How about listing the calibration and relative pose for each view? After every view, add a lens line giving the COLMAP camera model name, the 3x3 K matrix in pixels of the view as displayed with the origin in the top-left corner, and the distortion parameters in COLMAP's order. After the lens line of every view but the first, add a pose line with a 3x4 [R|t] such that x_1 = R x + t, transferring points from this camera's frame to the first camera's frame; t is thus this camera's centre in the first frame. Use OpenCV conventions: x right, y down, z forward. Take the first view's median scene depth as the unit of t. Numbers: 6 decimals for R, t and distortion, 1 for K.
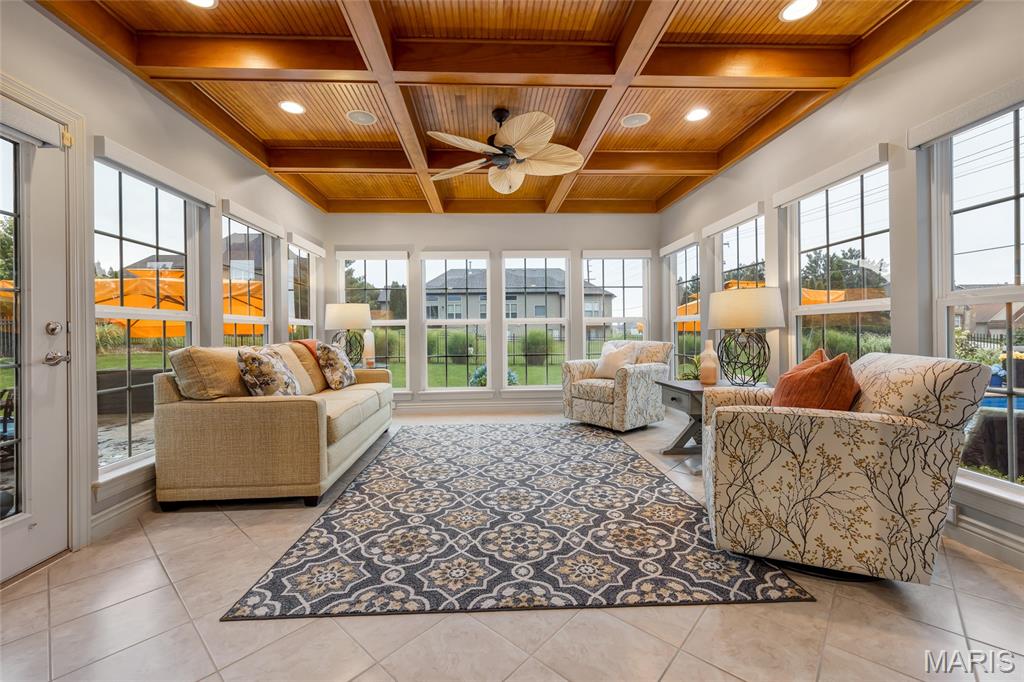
lens RADIAL K [[417.7, 0, 507.9], [0, 417.7, 335.5], [0, 0, 1]] dist [0.001707, 0.000081]
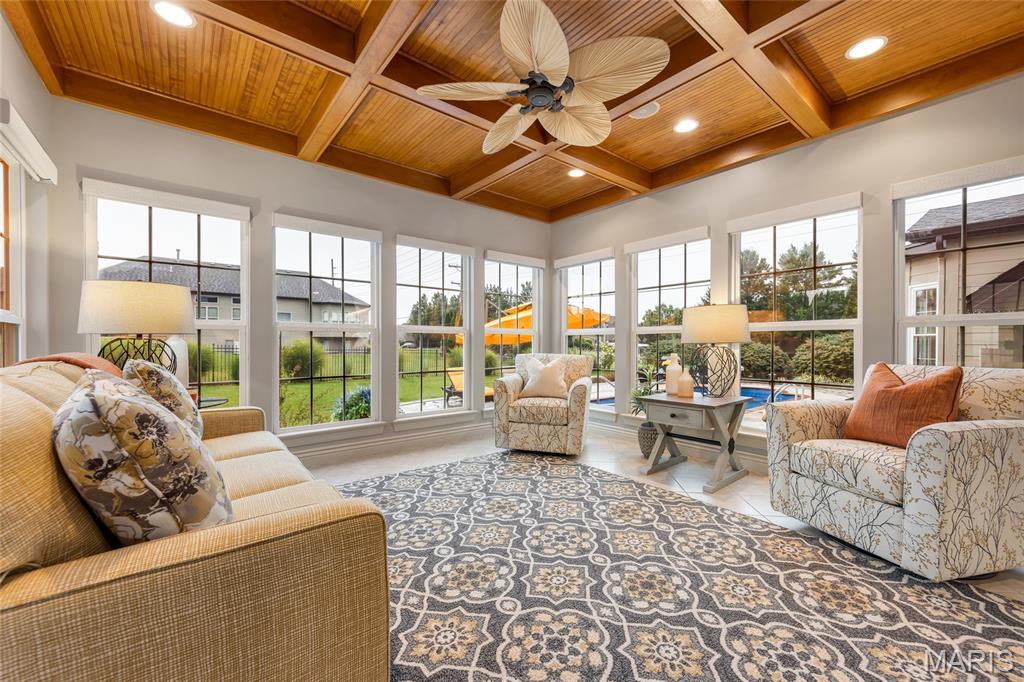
lens RADIAL K [[407.7, 0, 517.1], [0, 407.7, 345.5], [0, 0, 1]] dist [0.003179, 0.000283]
pose [[0.806954, 0.008999, 0.590546, -0.542984], [-0.005598, 0.999956, -0.007588, 0.001489], [-0.590588, 0.002817, 0.806968, 0.566993]]
